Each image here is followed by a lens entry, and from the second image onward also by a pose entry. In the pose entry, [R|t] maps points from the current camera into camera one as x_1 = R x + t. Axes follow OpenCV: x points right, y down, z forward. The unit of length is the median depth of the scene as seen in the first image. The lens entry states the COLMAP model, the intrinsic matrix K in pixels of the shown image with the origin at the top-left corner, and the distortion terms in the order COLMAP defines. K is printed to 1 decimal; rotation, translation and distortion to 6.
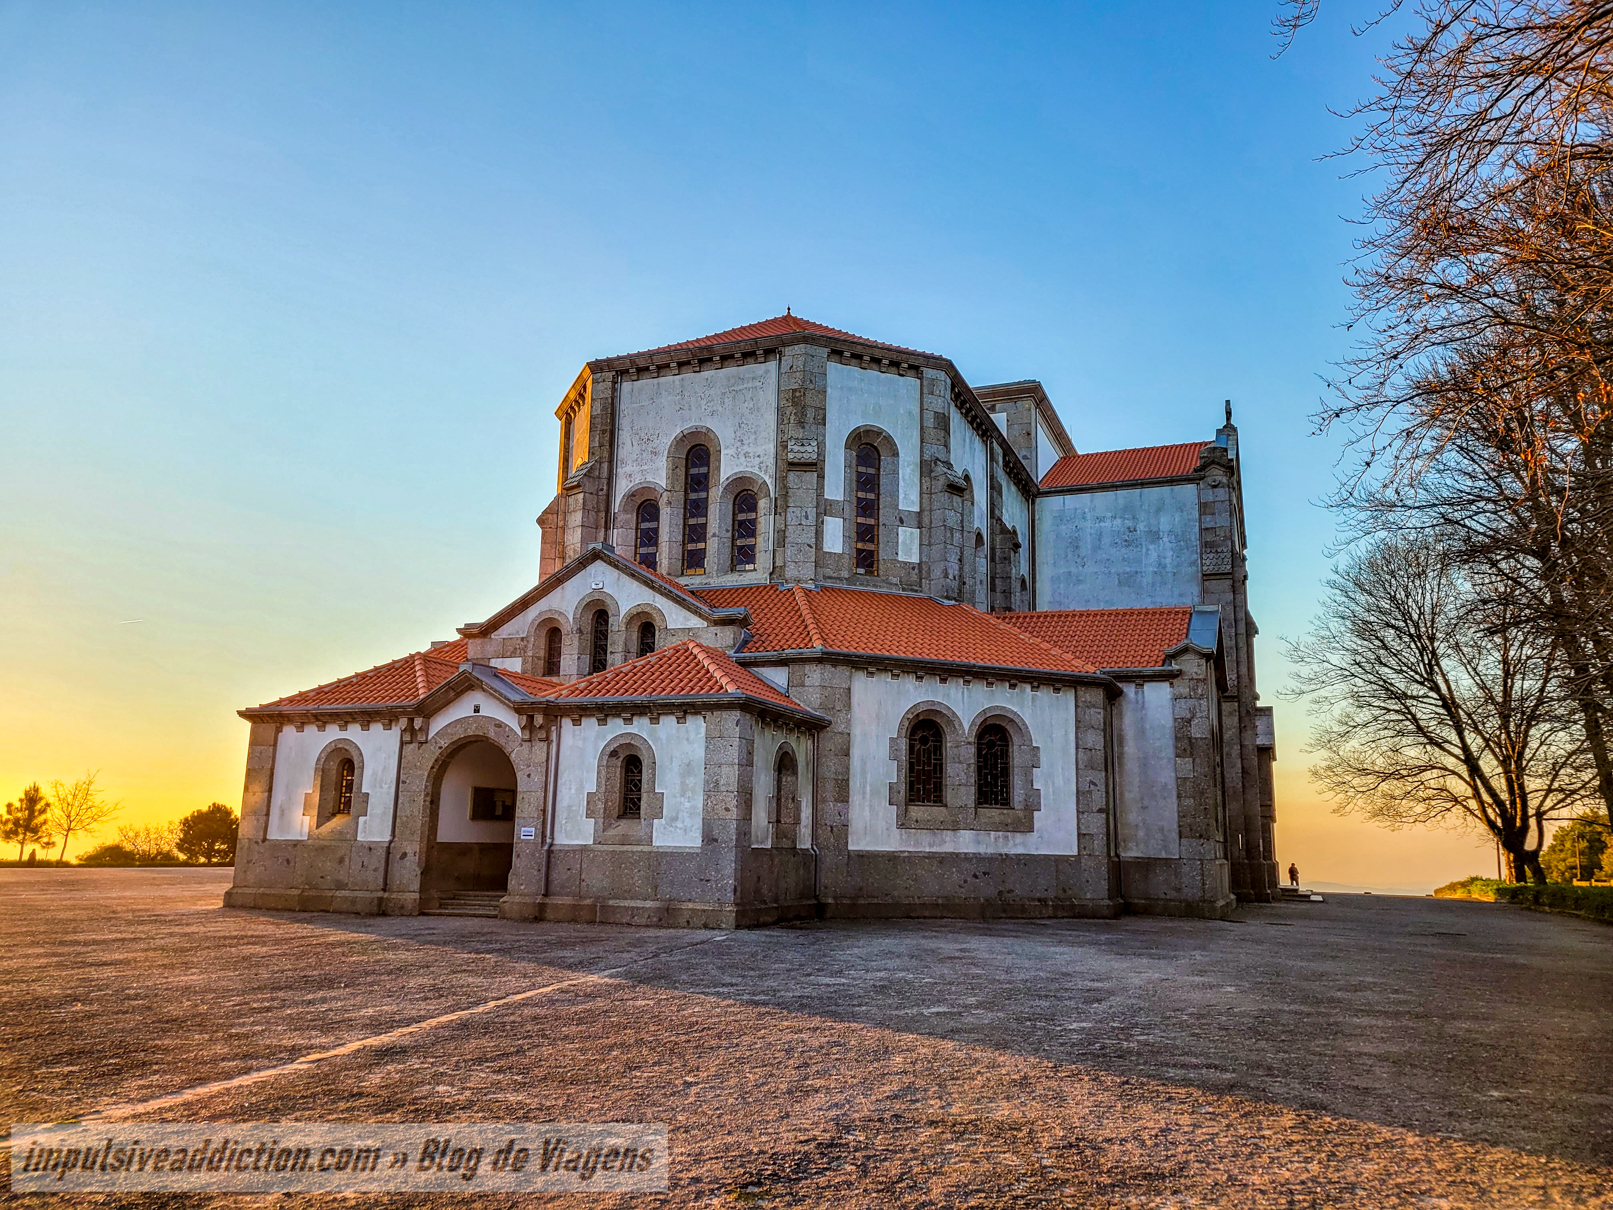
lens RADIAL K [[1226.6, 0, 813.5], [0, 1226.6, 611.4], [0, 0, 1]] dist [0.068914, -0.008138]
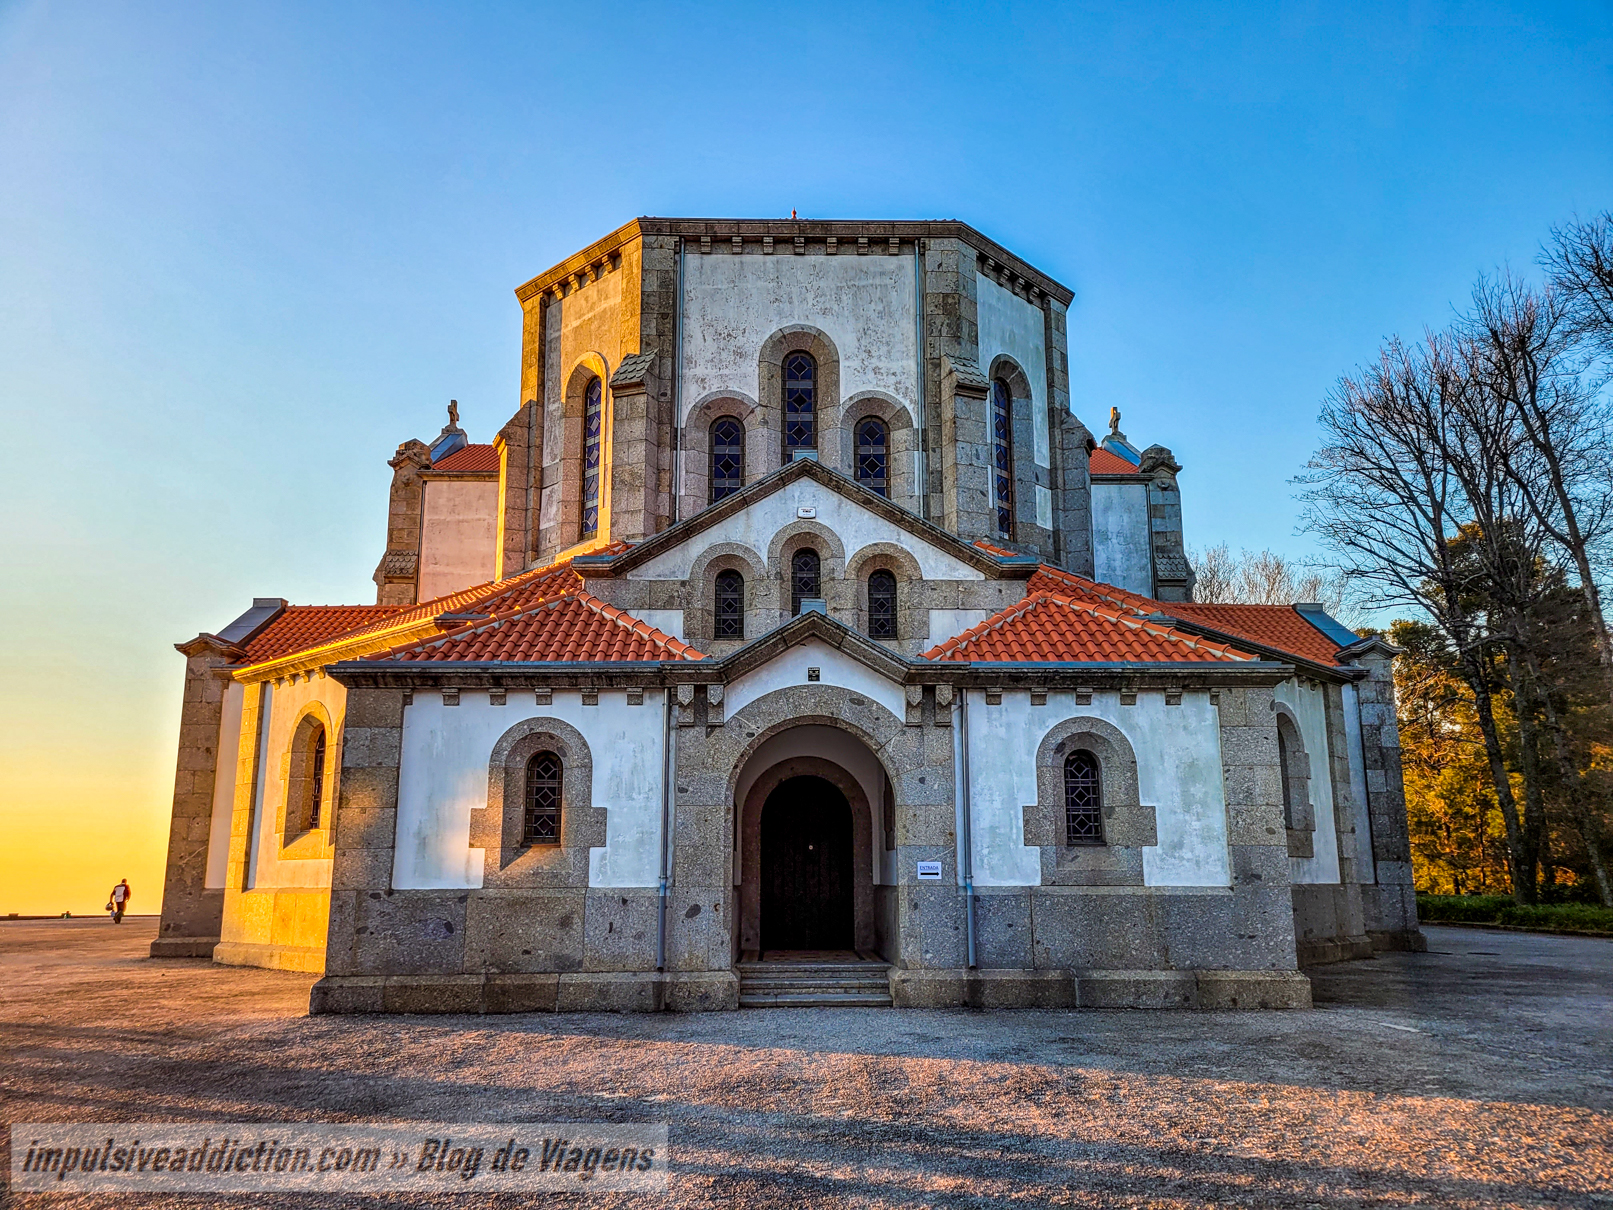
lens RADIAL K [[1226.6, 0, 813.5], [0, 1226.6, 611.4], [0, 0, 1]] dist [0.068914, -0.008138]
pose [[0.912521, 0.061331, 0.404406, -0.472142], [-0.053005, 0.998089, -0.031764, 0.059440], [-0.405581, 0.007549, 0.914028, 0.376871]]
